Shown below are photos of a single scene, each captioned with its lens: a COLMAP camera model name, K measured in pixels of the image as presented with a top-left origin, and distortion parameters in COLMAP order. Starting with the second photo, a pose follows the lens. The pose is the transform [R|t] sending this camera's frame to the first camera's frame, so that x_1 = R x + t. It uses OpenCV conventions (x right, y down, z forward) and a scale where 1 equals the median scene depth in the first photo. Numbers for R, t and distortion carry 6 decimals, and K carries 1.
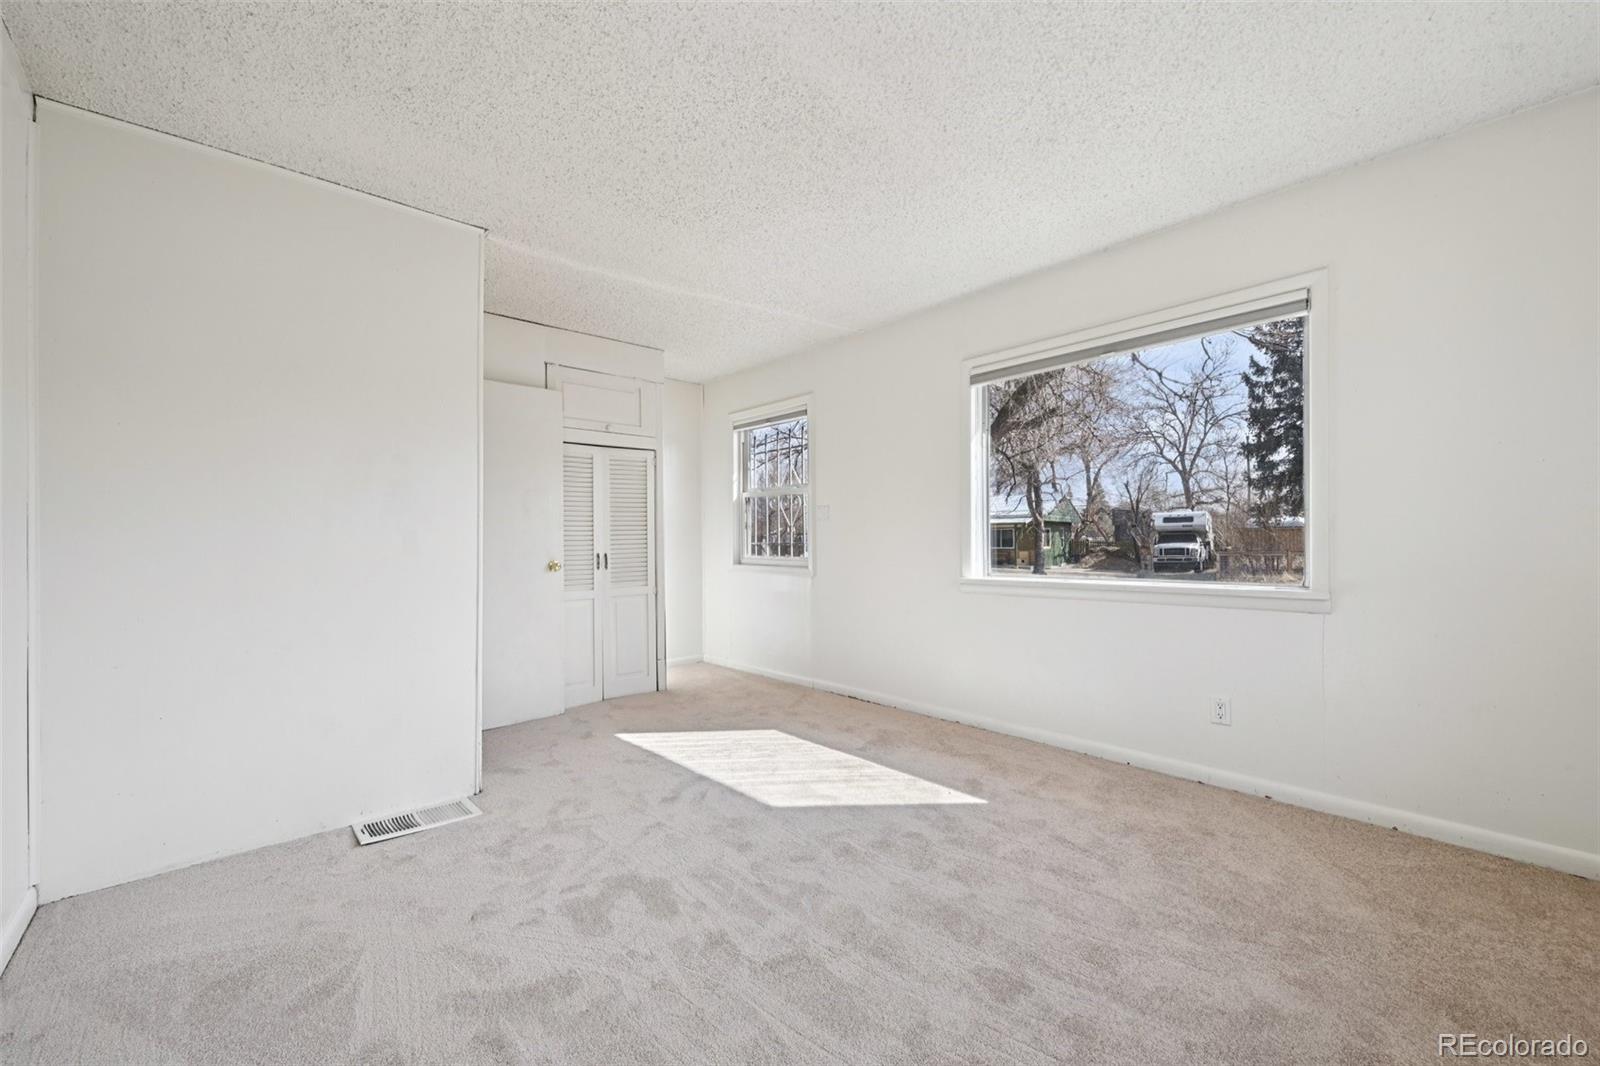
lens RADIAL K [[627.8, 0, 806.0], [0, 627.8, 538.5], [0, 0, 1]] dist [-0.002074, -0.000311]
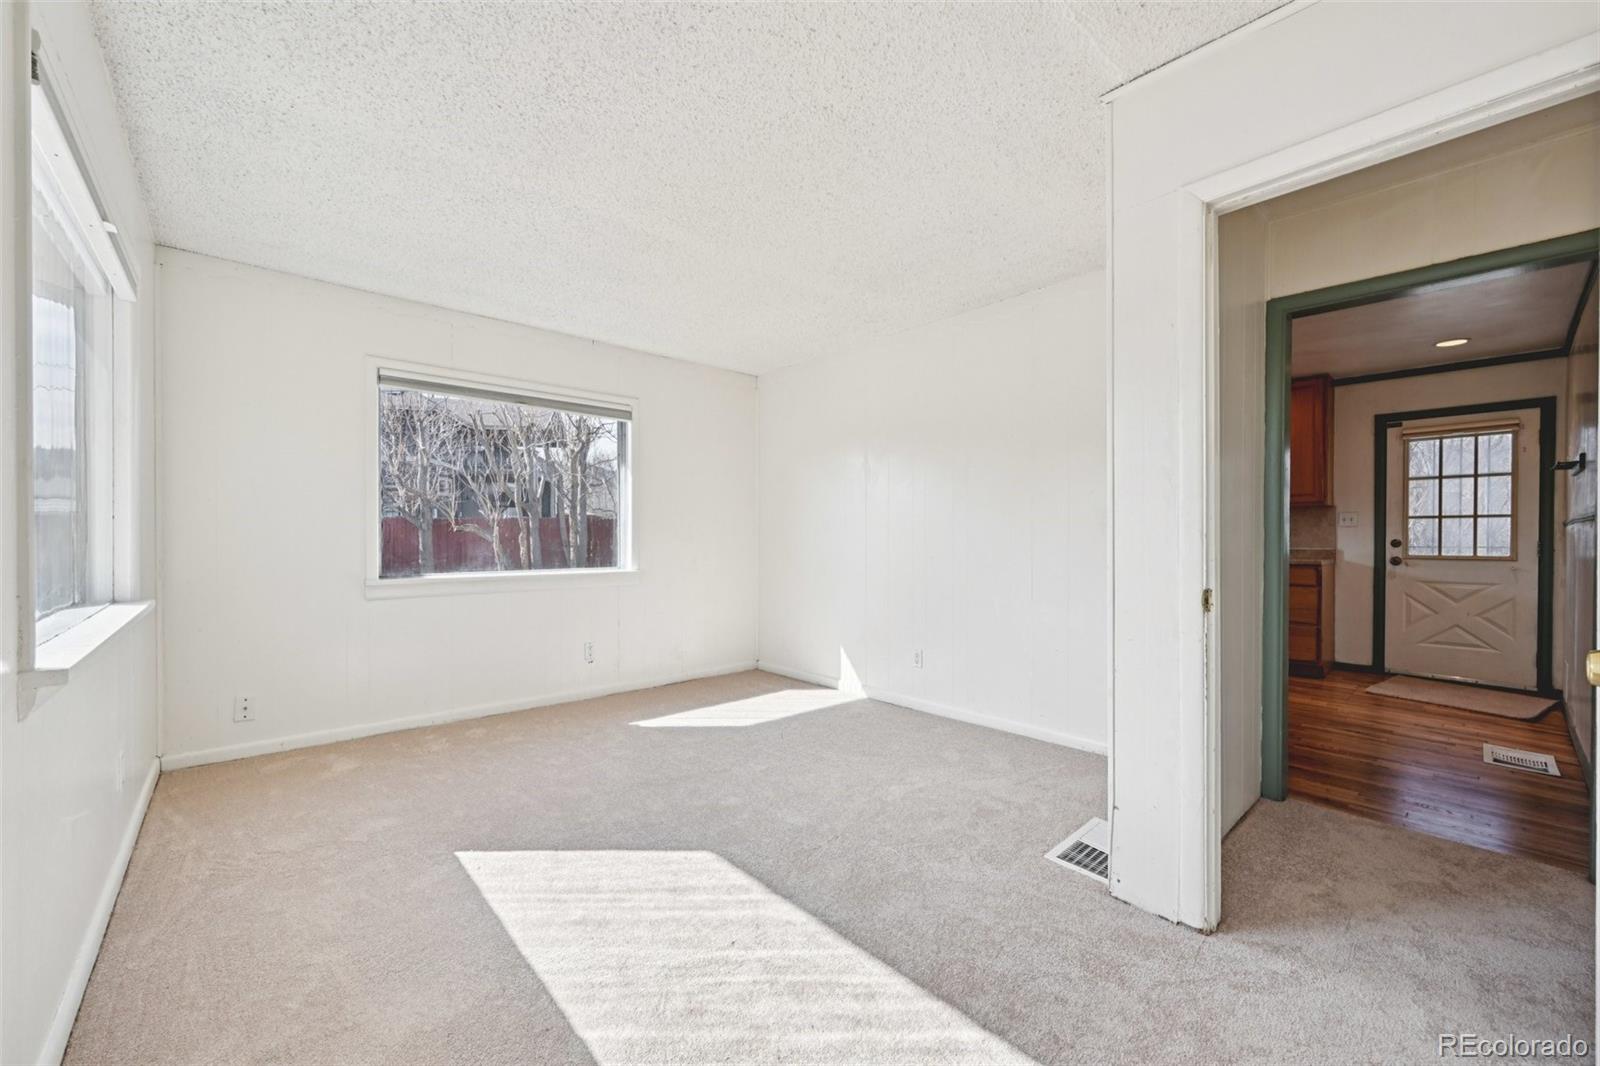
lens RADIAL K [[627.8, 0, 814.2], [0, 627.8, 540.8], [0, 0, 1]] dist [-0.002074, -0.000311]
pose [[-0.999886, 0.003266, 0.014726, -0.174277], [0.003300, 0.999992, 0.002259, -0.000672], [-0.014718, 0.002307, -0.999889, 1.544034]]
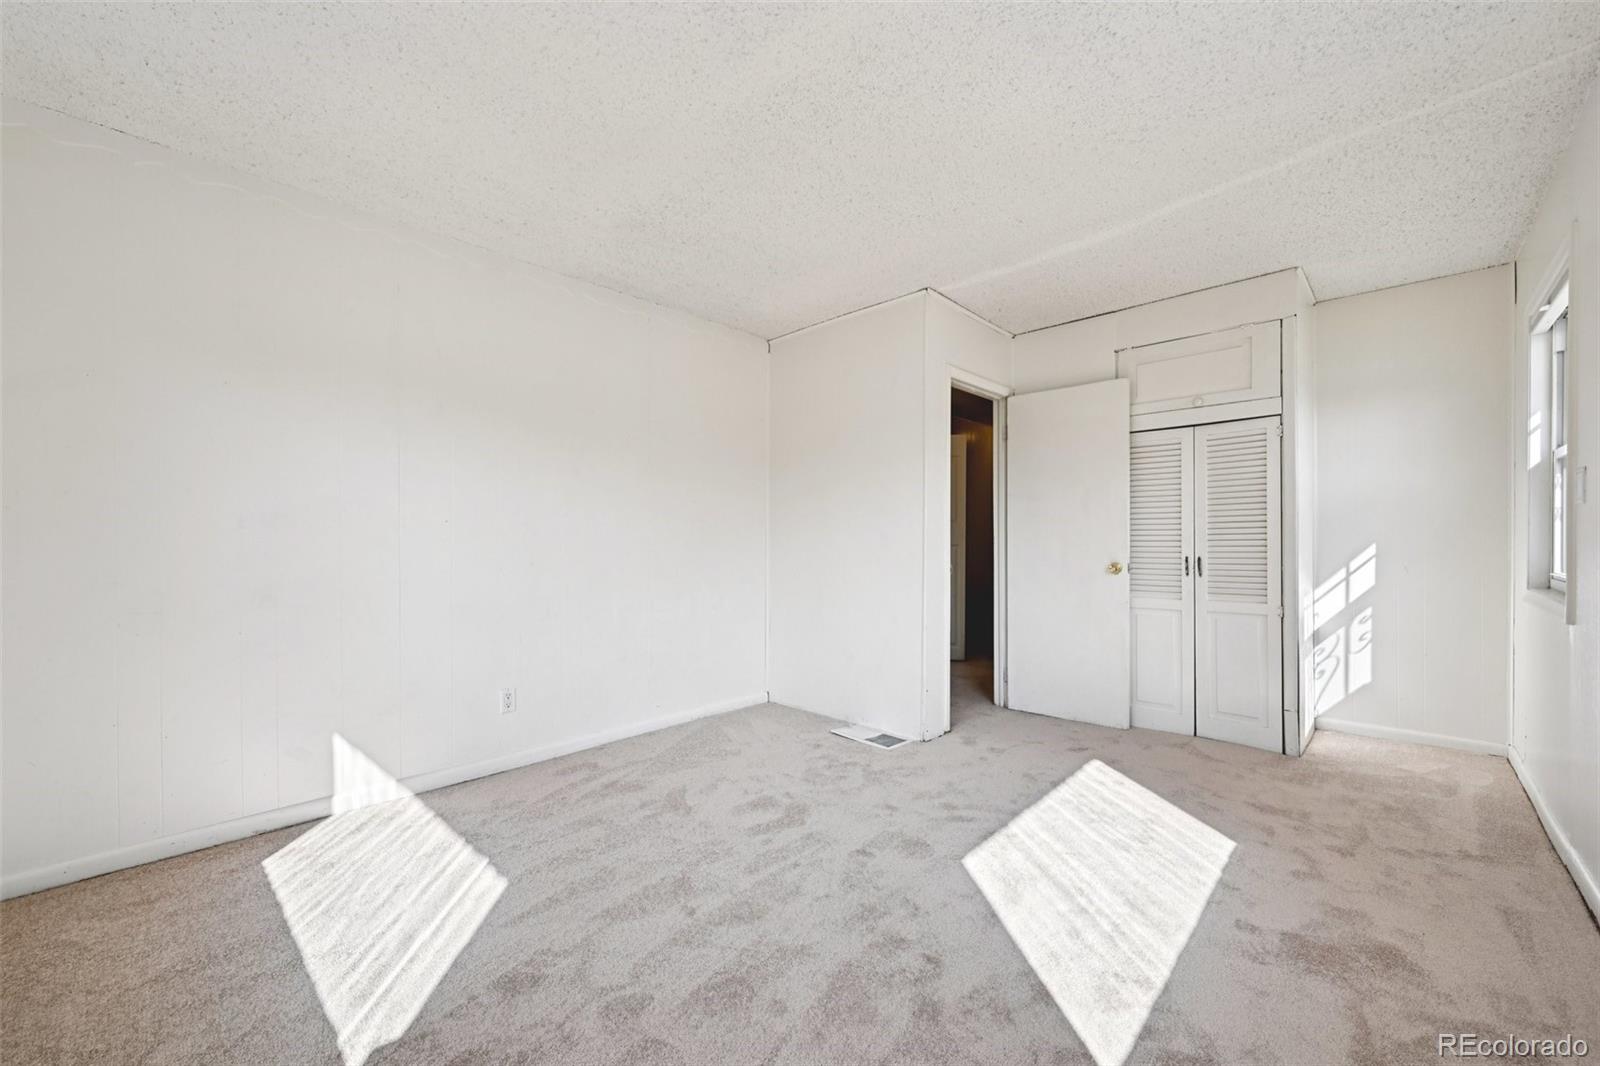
lens RADIAL K [[627.8, 0, 793.1], [0, 627.8, 539.3], [0, 0, 1]] dist [-0.002074, -0.000311]
pose [[0.048674, 0.005576, -0.998799, 0.645280], [0.004590, 0.999973, 0.005806, -0.008025], [0.998804, -0.004867, 0.048647, 0.610133]]
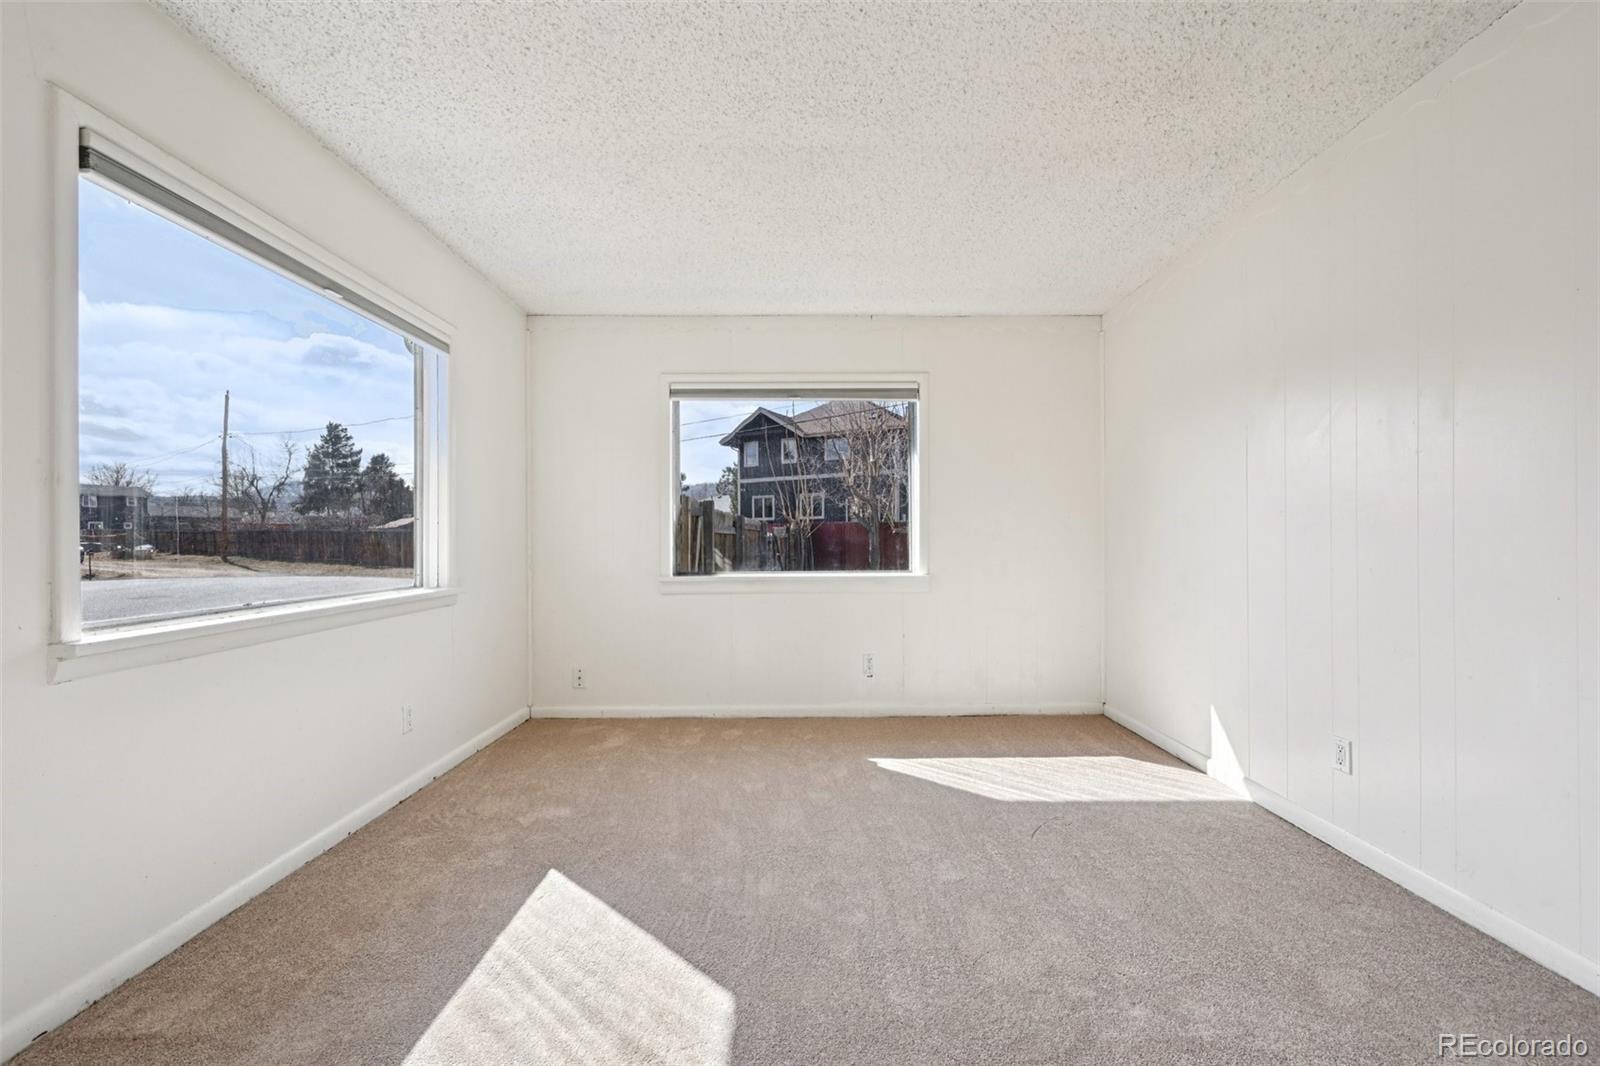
lens RADIAL K [[627.8, 0, 802.5], [0, 627.8, 538.3], [0, 0, 1]] dist [-0.002074, -0.000311]
pose [[-0.732448, 0.010219, 0.680746, -0.412215], [0.006661, 0.999947, -0.007844, 0.006666], [-0.680790, -0.001211, -0.732477, 1.148736]]
